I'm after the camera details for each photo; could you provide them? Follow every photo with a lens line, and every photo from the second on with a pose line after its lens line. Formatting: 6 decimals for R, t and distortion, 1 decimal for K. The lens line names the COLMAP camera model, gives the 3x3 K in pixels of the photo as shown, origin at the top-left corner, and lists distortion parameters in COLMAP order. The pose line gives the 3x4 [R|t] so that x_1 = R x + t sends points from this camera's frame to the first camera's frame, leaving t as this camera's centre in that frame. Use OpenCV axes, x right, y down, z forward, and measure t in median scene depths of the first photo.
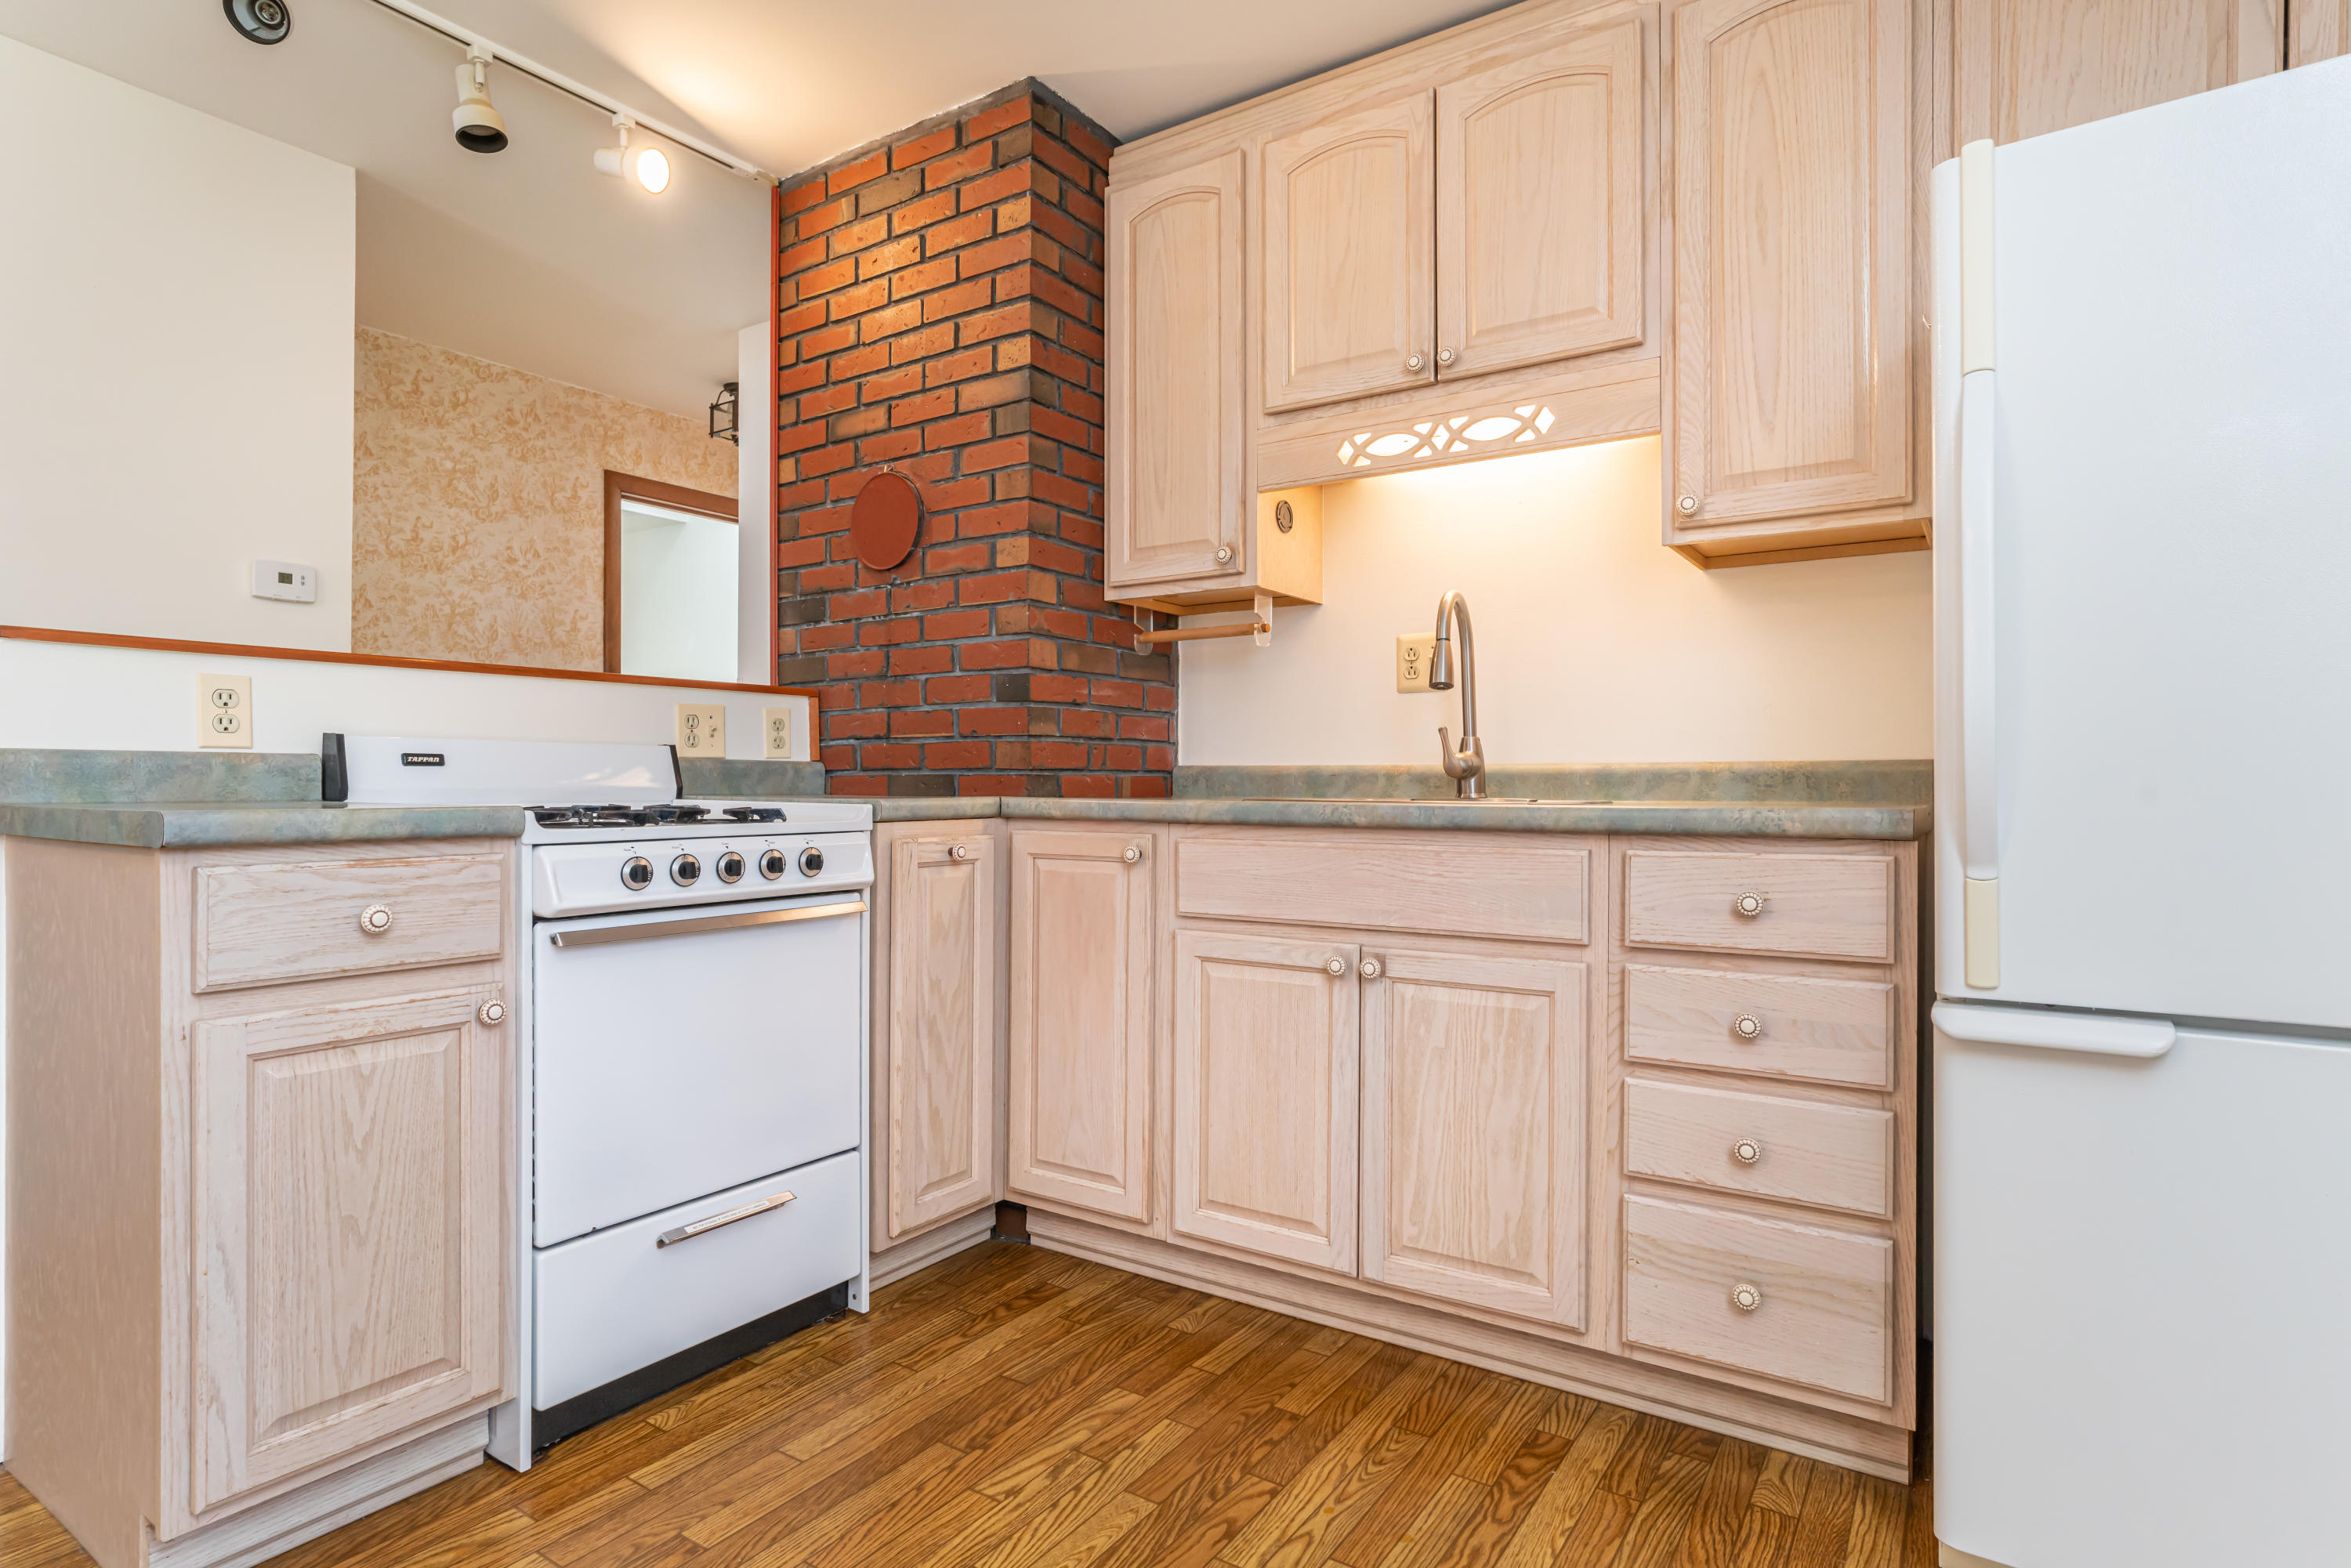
lens RADIAL K [[1218.3, 0, 1157.1], [0, 1218.3, 785.0], [0, 0, 1]] dist [-0.004248, 0.000884]
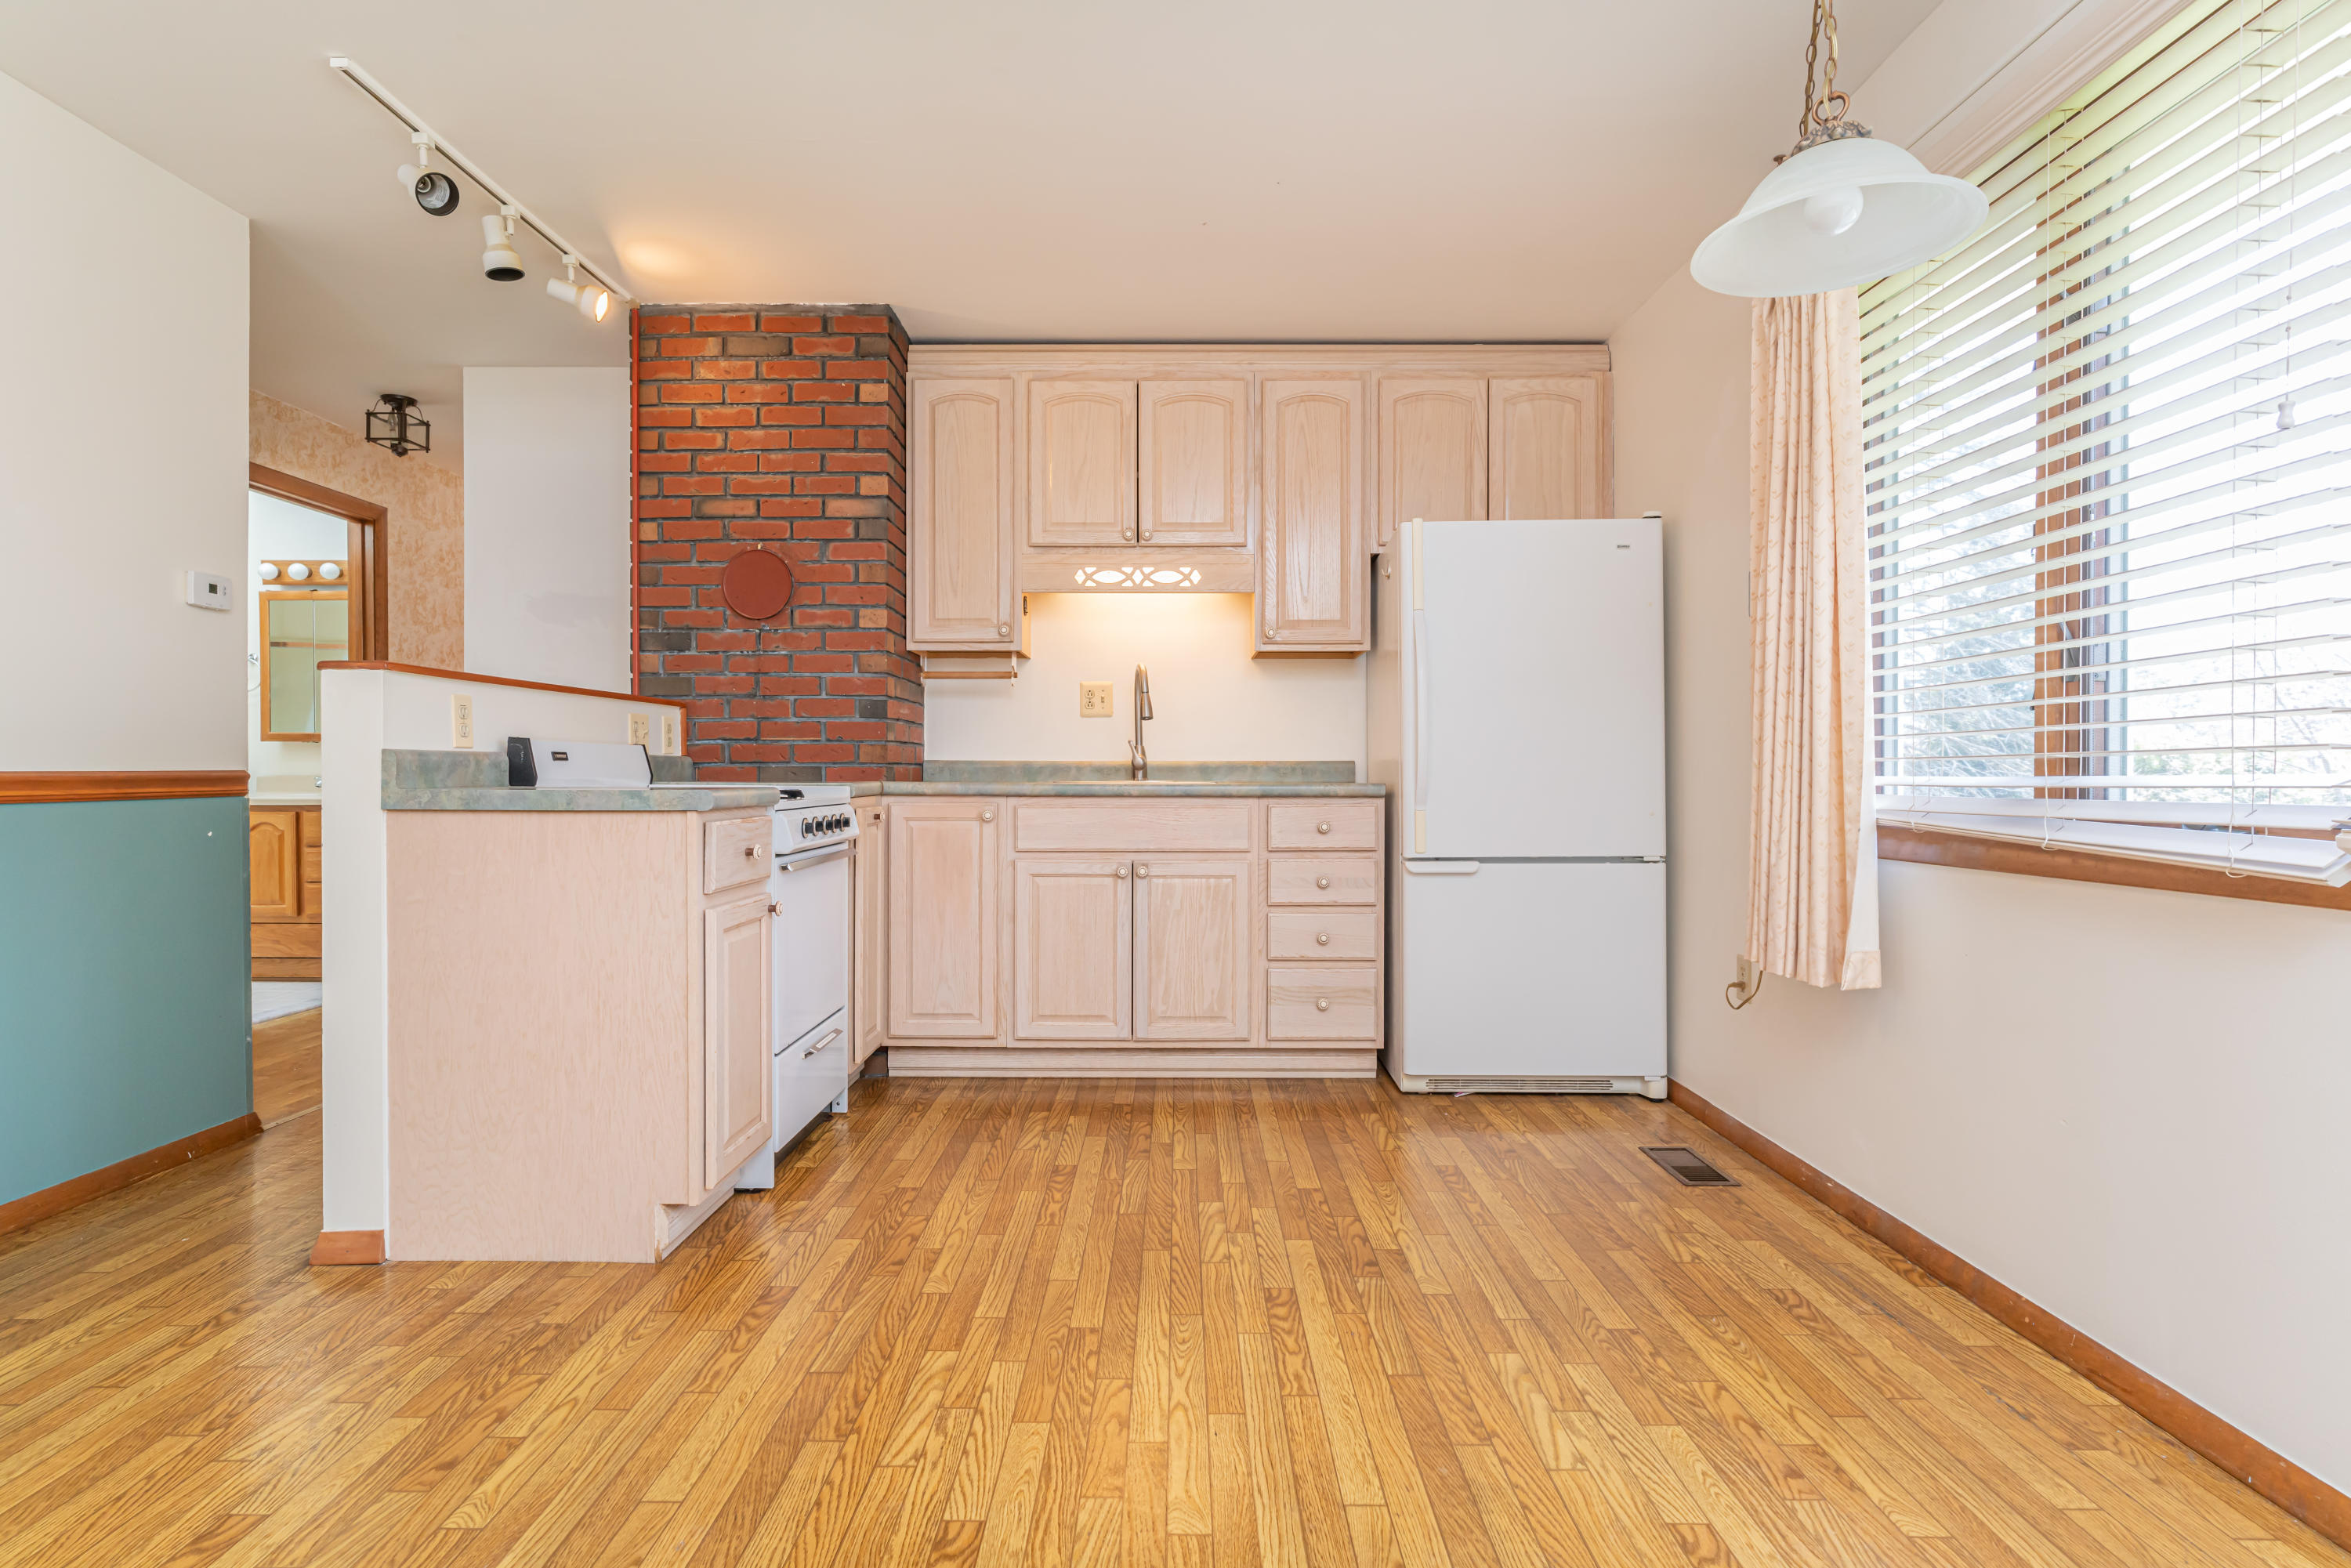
lens RADIAL K [[1218.3, 0, 1187.0], [0, 1218.3, 781.5], [0, 0, 1]] dist [-0.004248, 0.000884]
pose [[0.817690, -0.004862, 0.575639, -0.689305], [0.000375, 0.999969, 0.007914, -0.001967], [-0.575659, -0.006256, 0.817666, -0.464393]]
